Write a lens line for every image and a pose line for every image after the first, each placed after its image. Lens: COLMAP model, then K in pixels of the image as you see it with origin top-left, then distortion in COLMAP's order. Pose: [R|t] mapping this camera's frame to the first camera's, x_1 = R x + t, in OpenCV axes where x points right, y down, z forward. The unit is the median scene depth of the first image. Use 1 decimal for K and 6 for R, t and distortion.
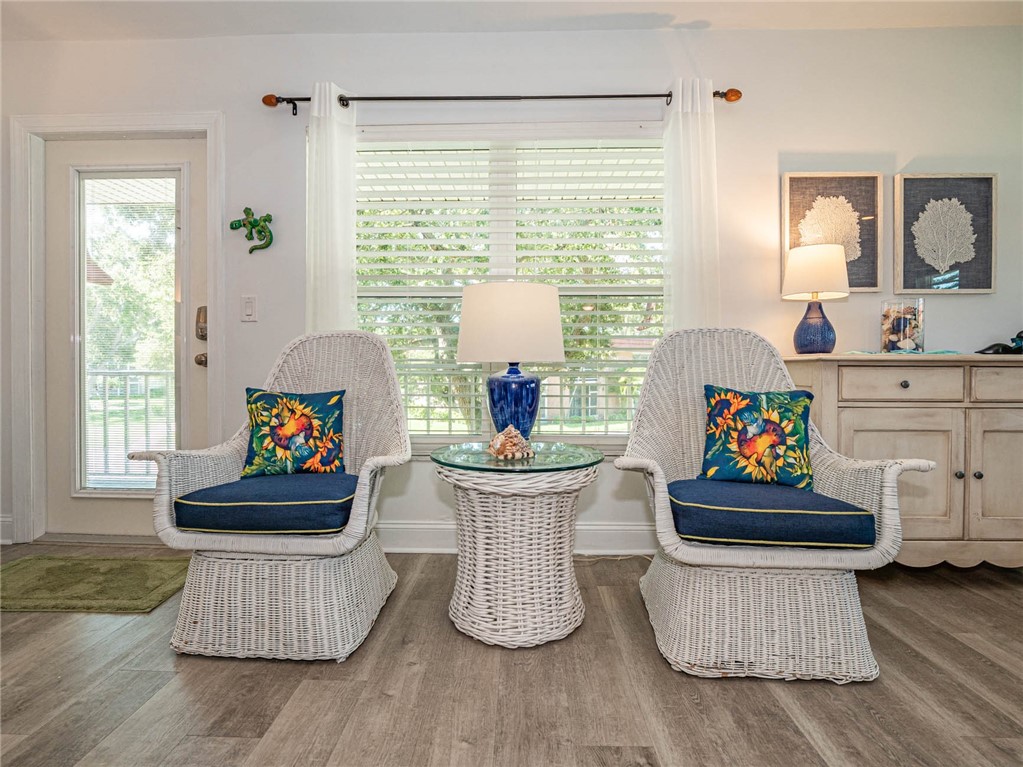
lens RADIAL K [[504.4, 0, 505.5], [0, 504.4, 375.2], [0, 0, 1]] dist [-0.019722, 0.001073]
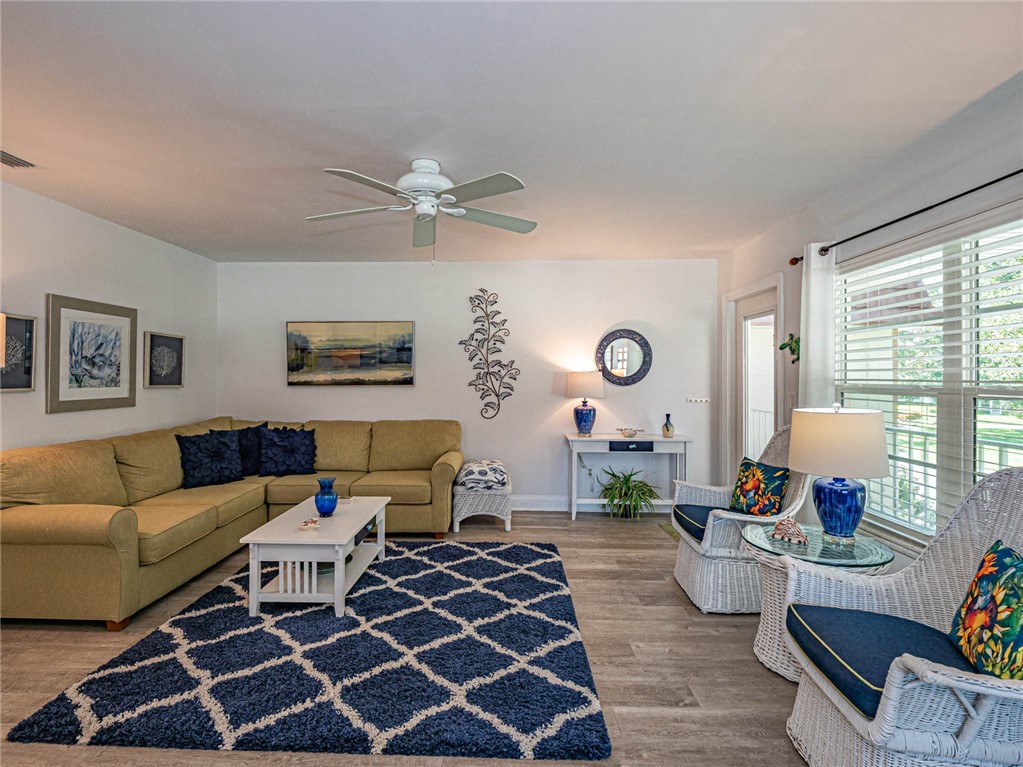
lens RADIAL K [[504.4, 0, 515.9], [0, 504.4, 378.0], [0, 0, 1]] dist [-0.019722, 0.001073]
pose [[0.026673, -0.000212, -0.999644, 1.221207], [-0.007122, 0.999975, -0.000402, -0.246843], [0.999619, 0.007130, 0.026671, 0.175133]]
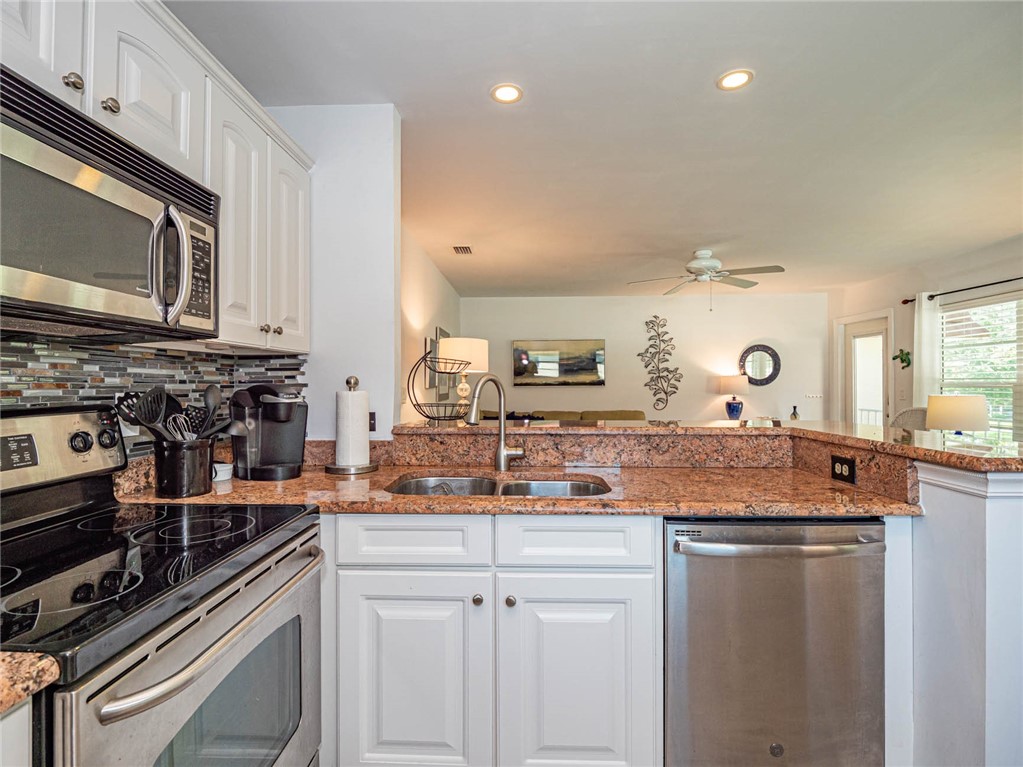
lens RADIAL K [[504.4, 0, 509.6], [0, 504.4, 382.4], [0, 0, 1]] dist [-0.019722, 0.001073]
pose [[-0.011124, -0.006787, -0.999915, 2.205439], [-0.005522, 0.999962, -0.006726, -0.202569], [0.999923, 0.005447, -0.011161, -0.926592]]
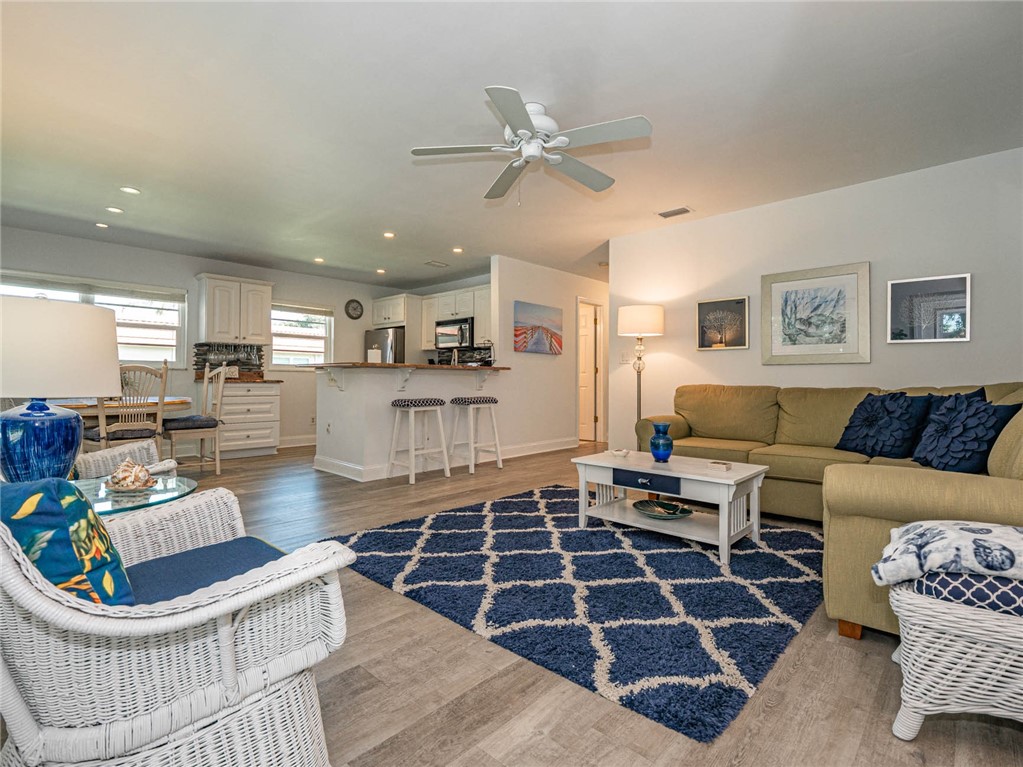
lens RADIAL K [[504.4, 0, 507.5], [0, 504.4, 382.3], [0, 0, 1]] dist [-0.019722, 0.001073]
pose [[-0.756117, -0.005969, 0.654409, -1.132565], [0.000420, 0.999954, 0.009606, -0.057930], [-0.654436, 0.007538, -0.756080, 1.133260]]
